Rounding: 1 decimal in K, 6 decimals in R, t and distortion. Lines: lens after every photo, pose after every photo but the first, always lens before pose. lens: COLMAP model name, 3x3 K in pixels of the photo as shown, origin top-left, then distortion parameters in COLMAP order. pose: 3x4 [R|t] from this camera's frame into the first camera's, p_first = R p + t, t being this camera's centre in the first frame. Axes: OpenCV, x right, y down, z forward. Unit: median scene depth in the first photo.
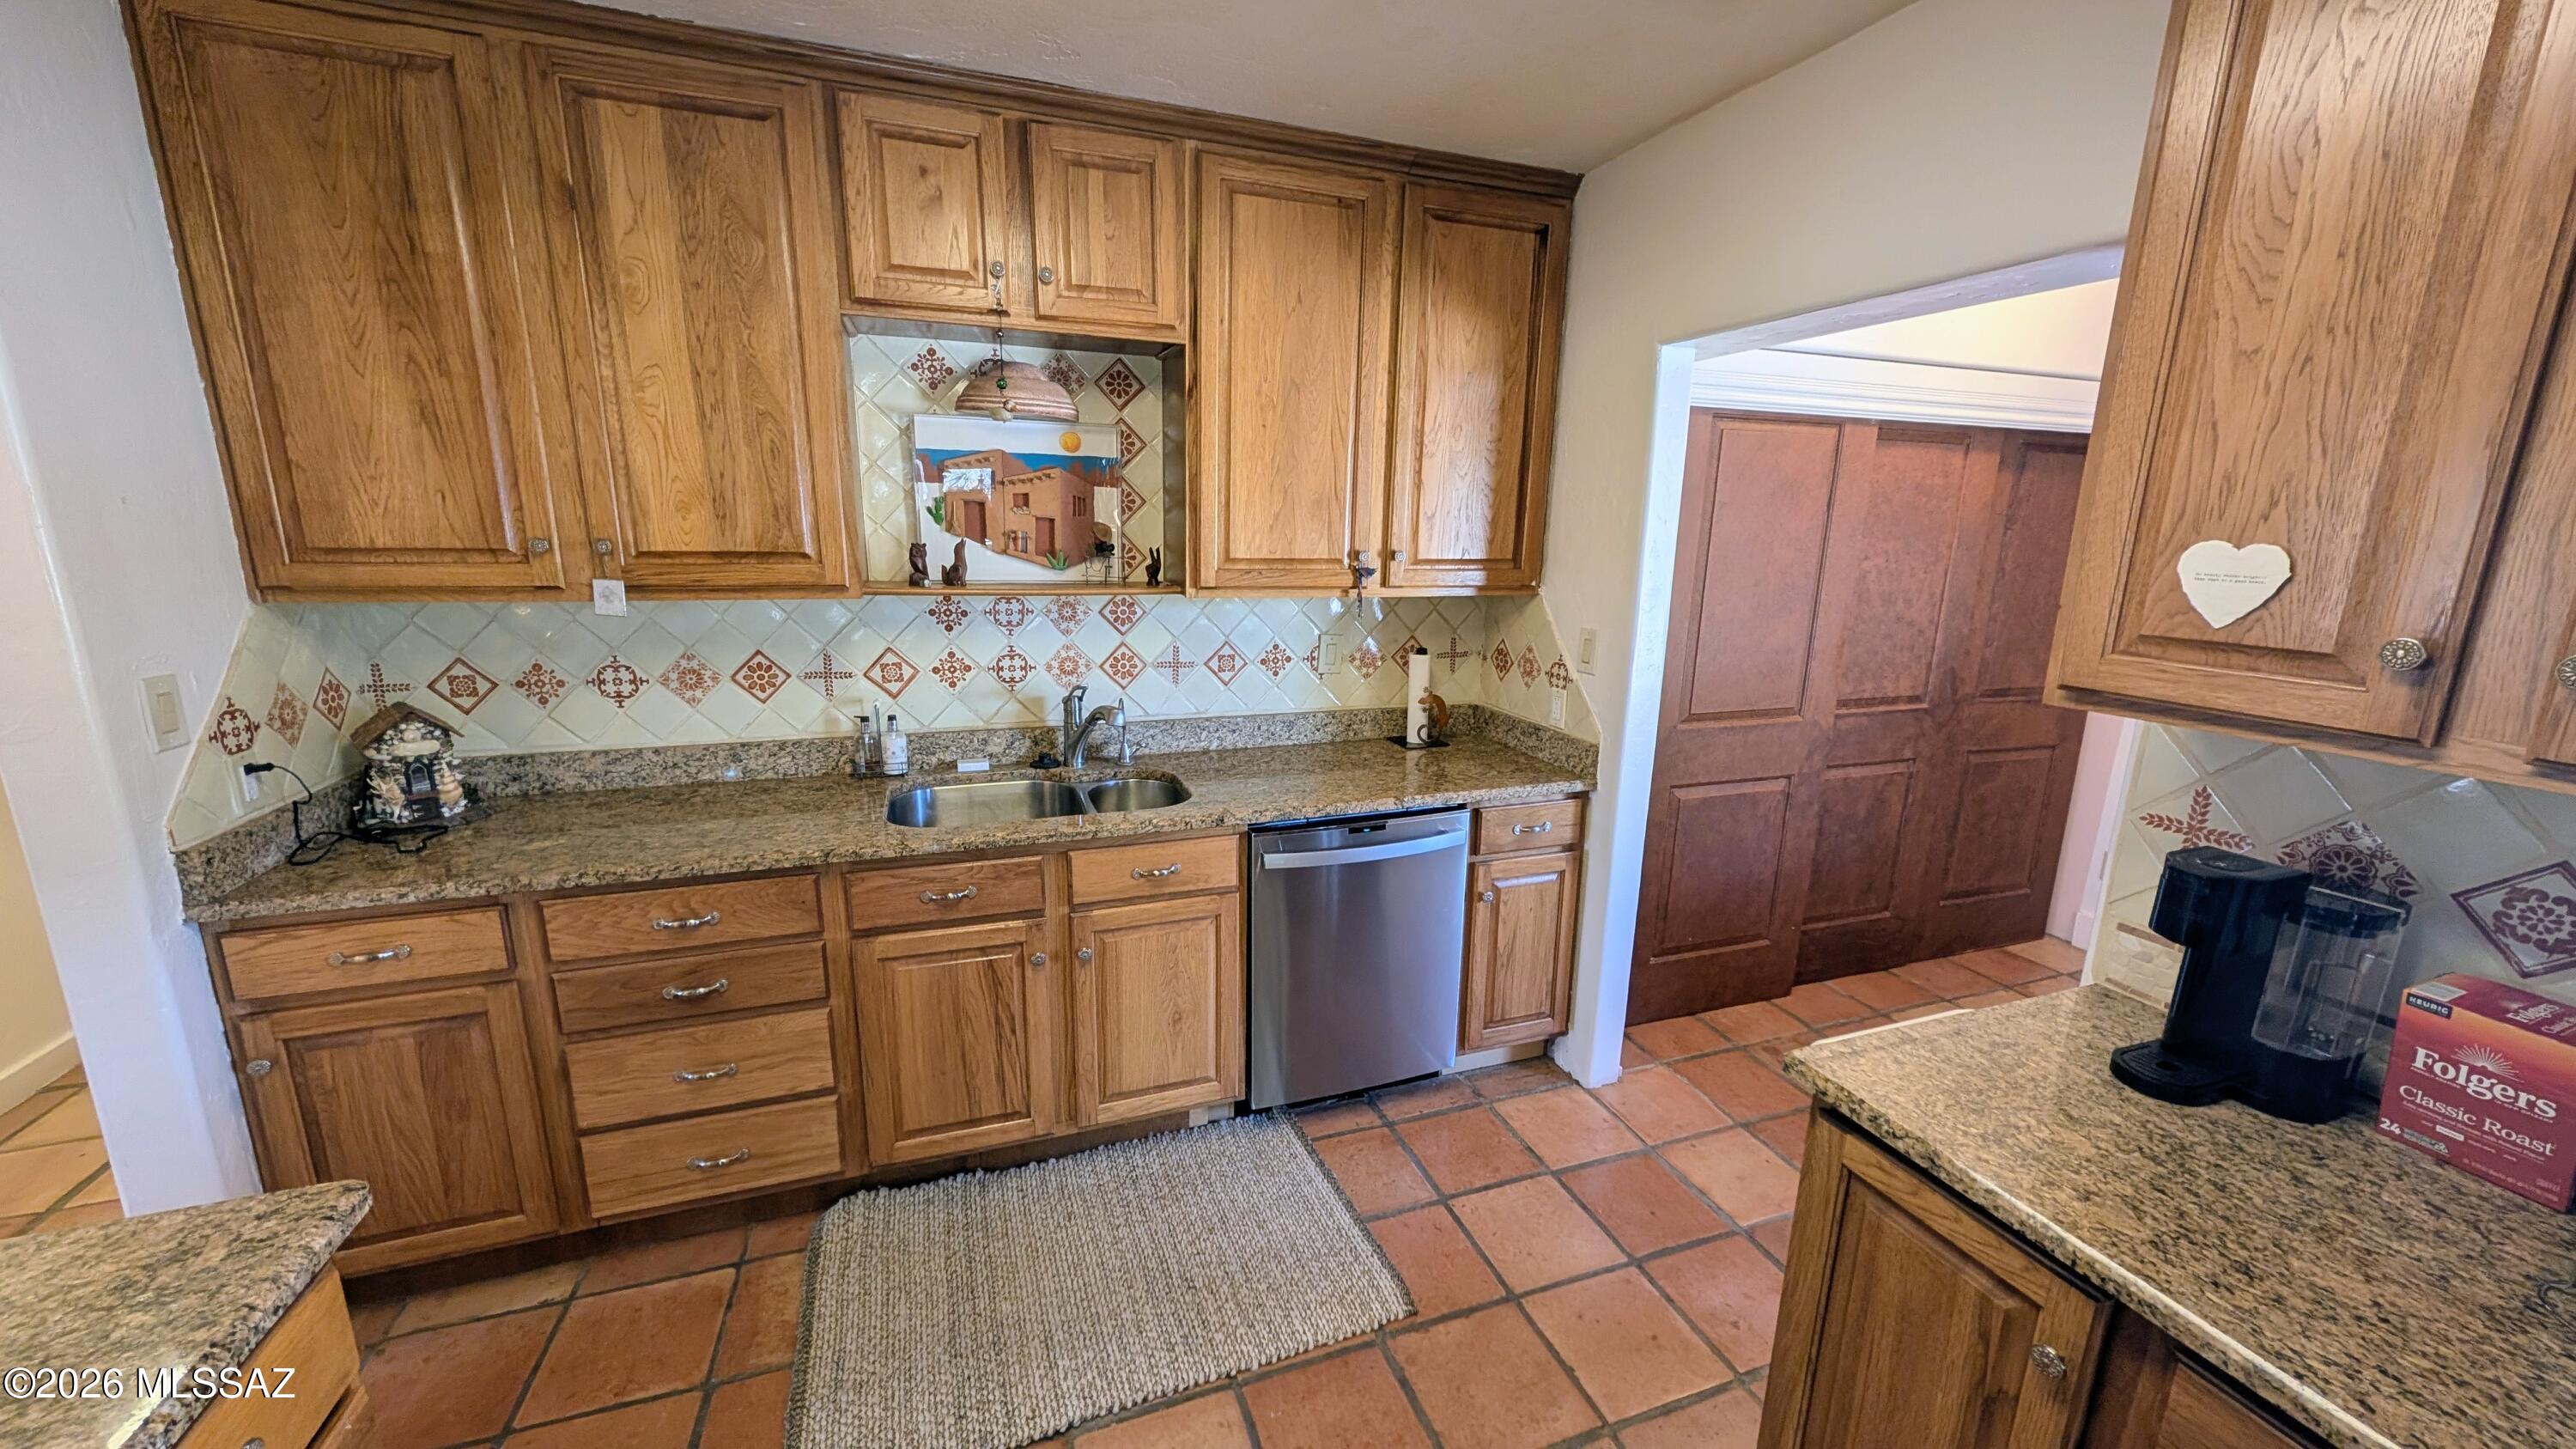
lens RADIAL K [[937.8, 0, 1282.9], [0, 937.8, 723.2], [0, 0, 1]] dist [0.000562, 0.000064]
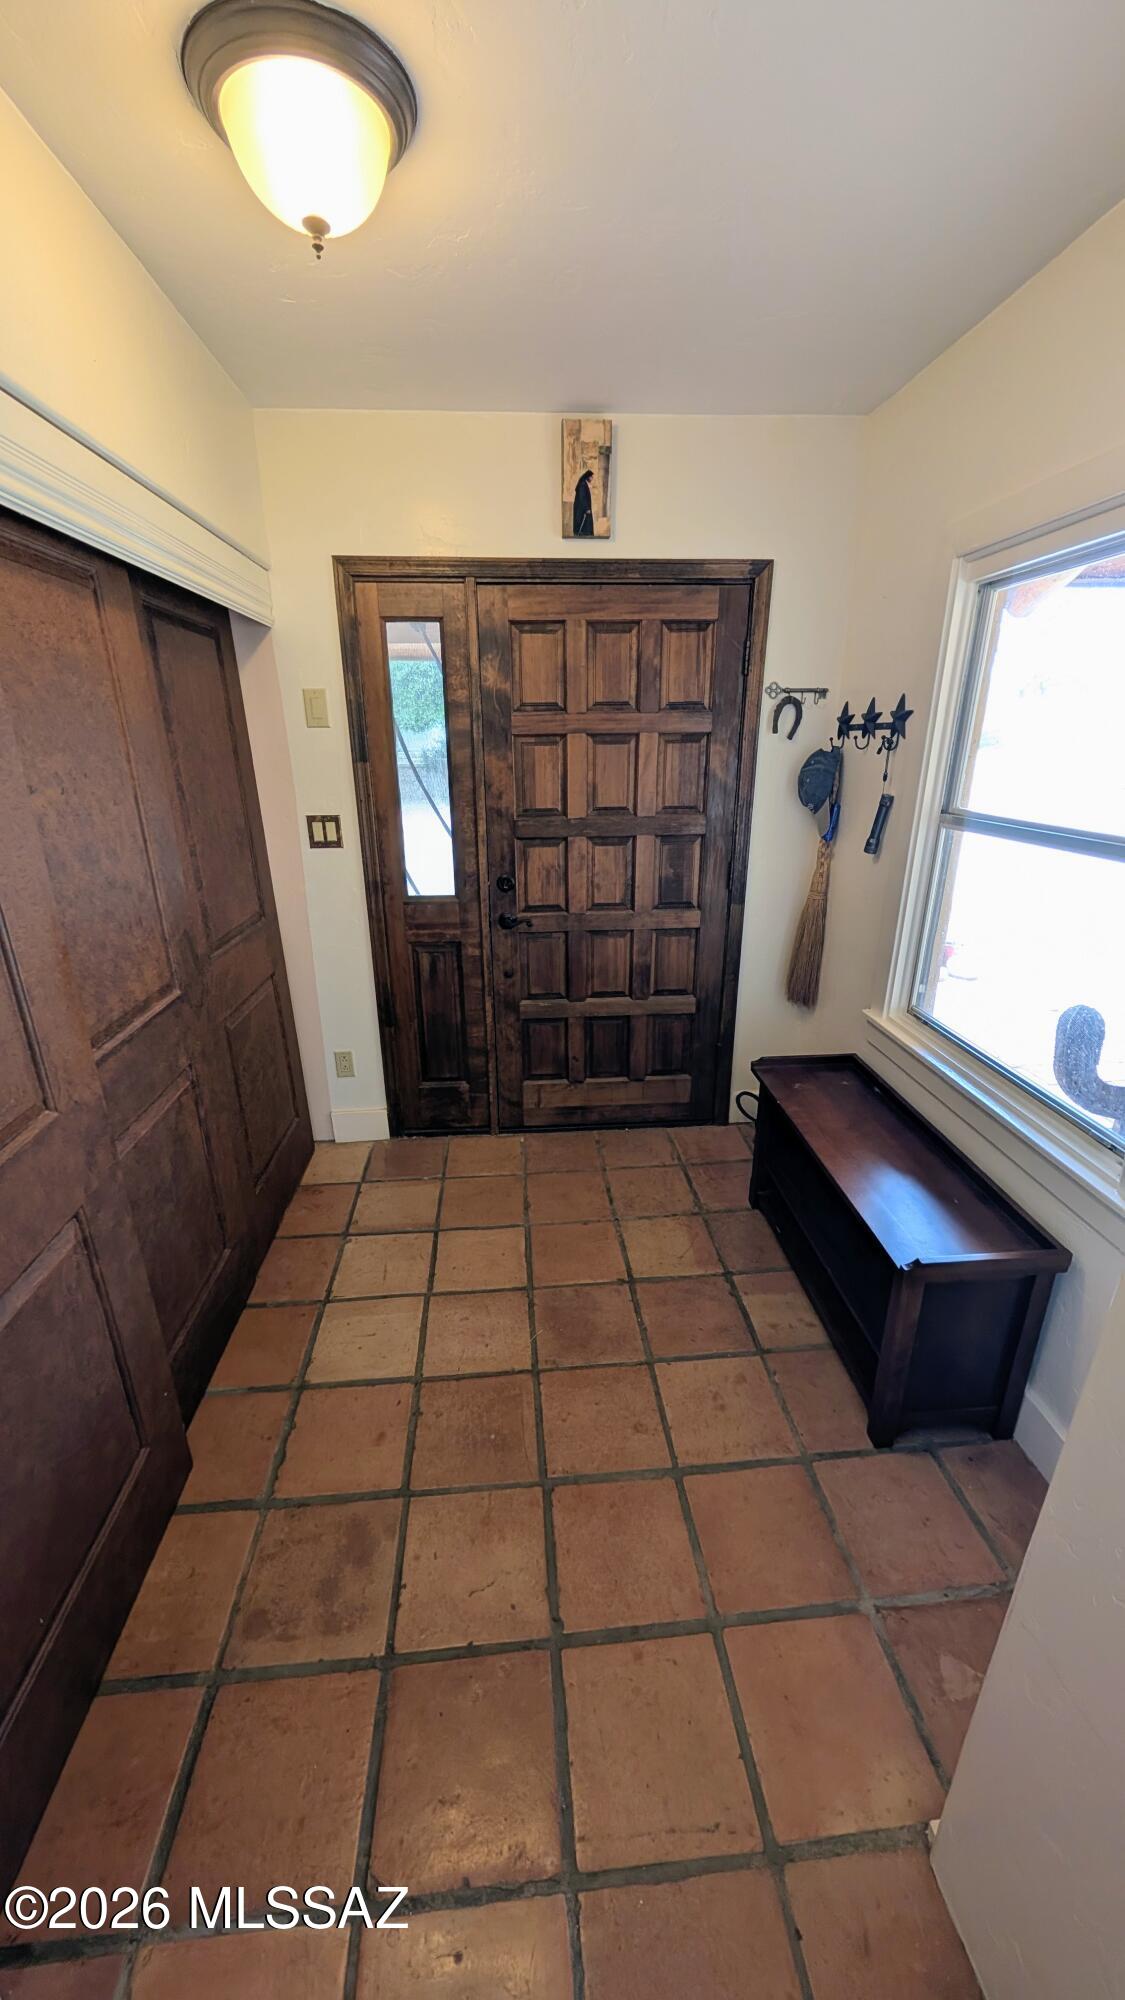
lens RADIAL K [[728.0, 0, 559.8], [0, 728.0, 1003.7], [0, 0, 1]] dist [0.000562, 0.000064]
pose [[0.254971, -0.354704, 0.899541, 0.324904], [0.218919, 0.927308, 0.303601, -0.143015], [-0.941841, 0.119517, 0.314088, 0.694543]]
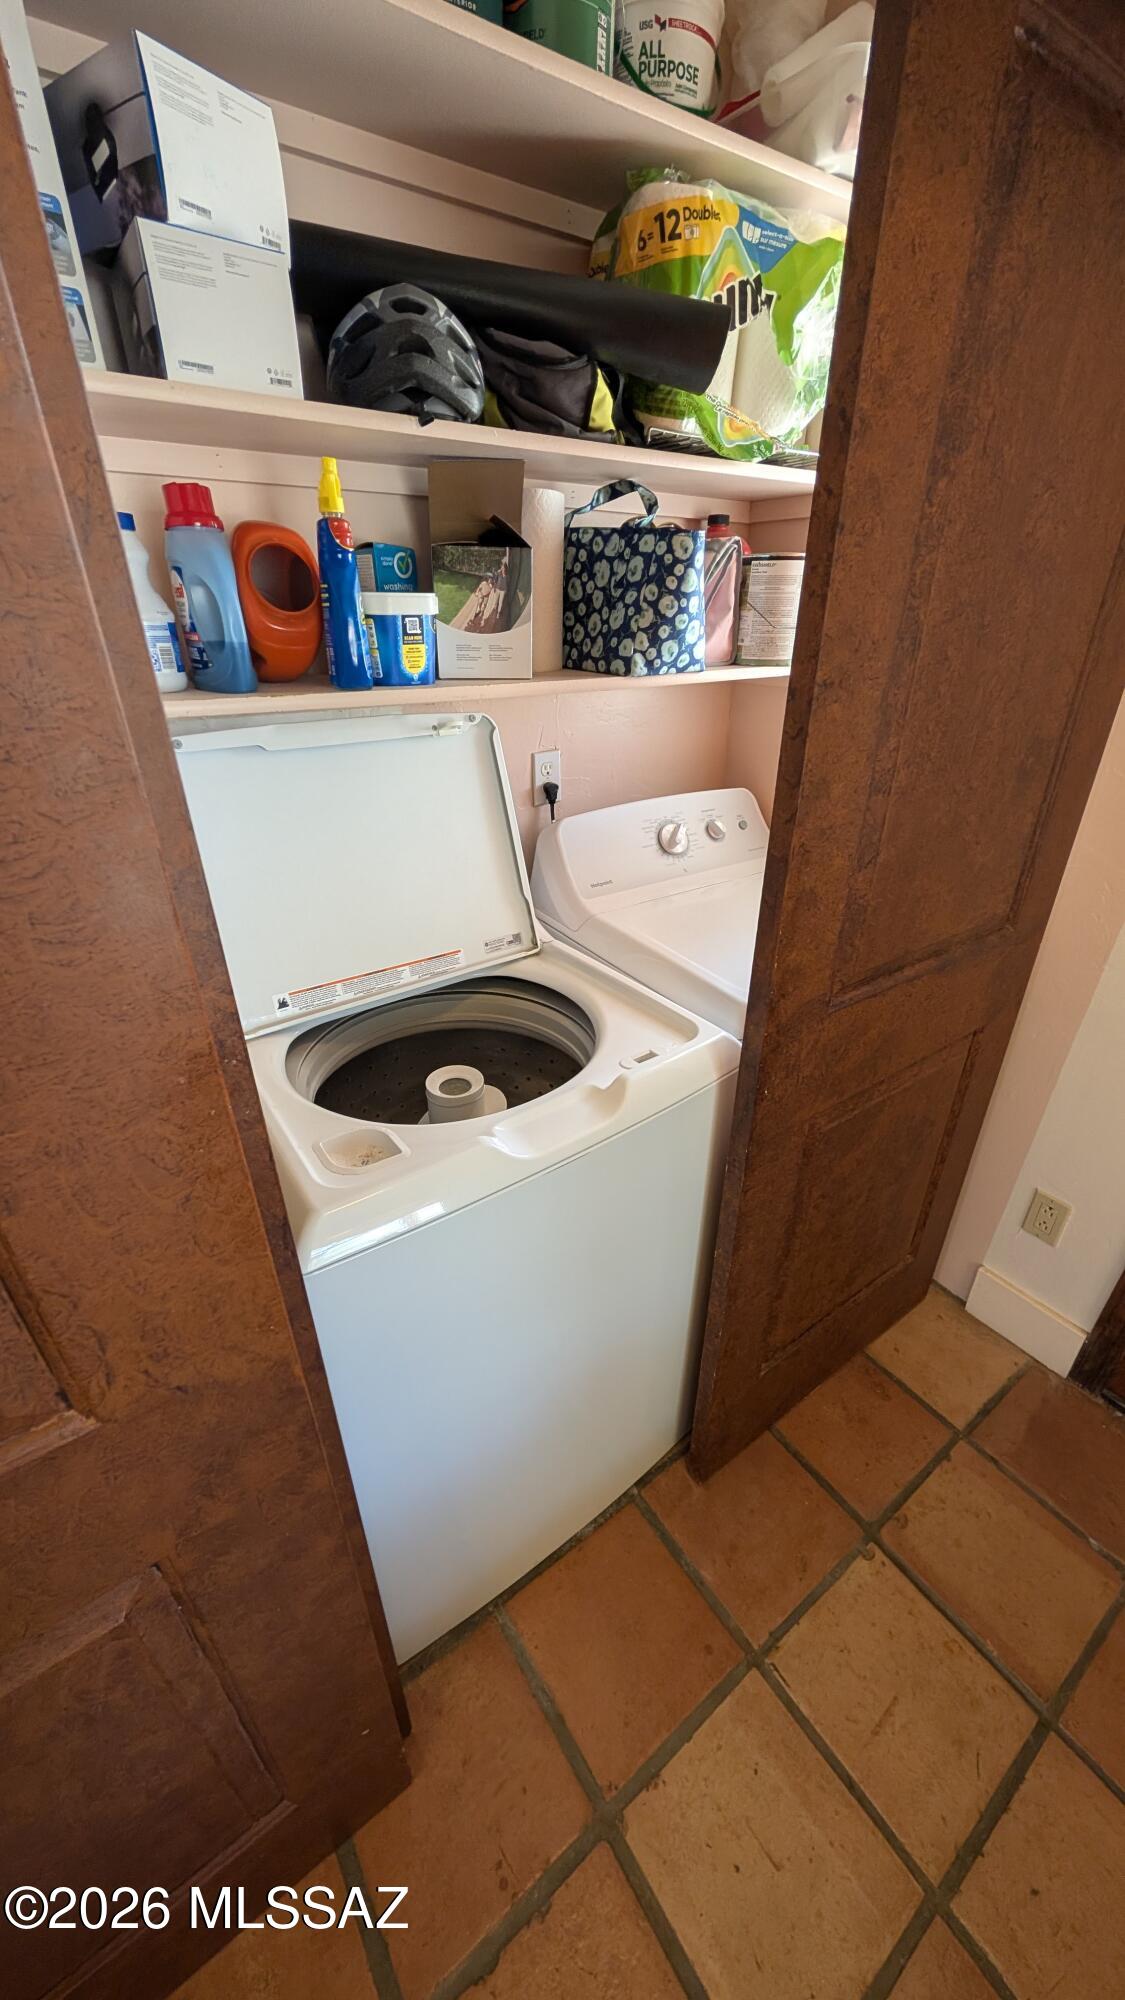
lens RADIAL K [[728.0, 0, 562.9], [0, 728.0, 1000.5], [0, 0, 1]] dist [0.000562, 0.000064]
pose [[0.960871, -0.147688, 0.234339, 0.729769], [0.075789, 0.953895, 0.290415, -0.156660], [-0.266425, -0.261291, 0.927763, 0.974064]]
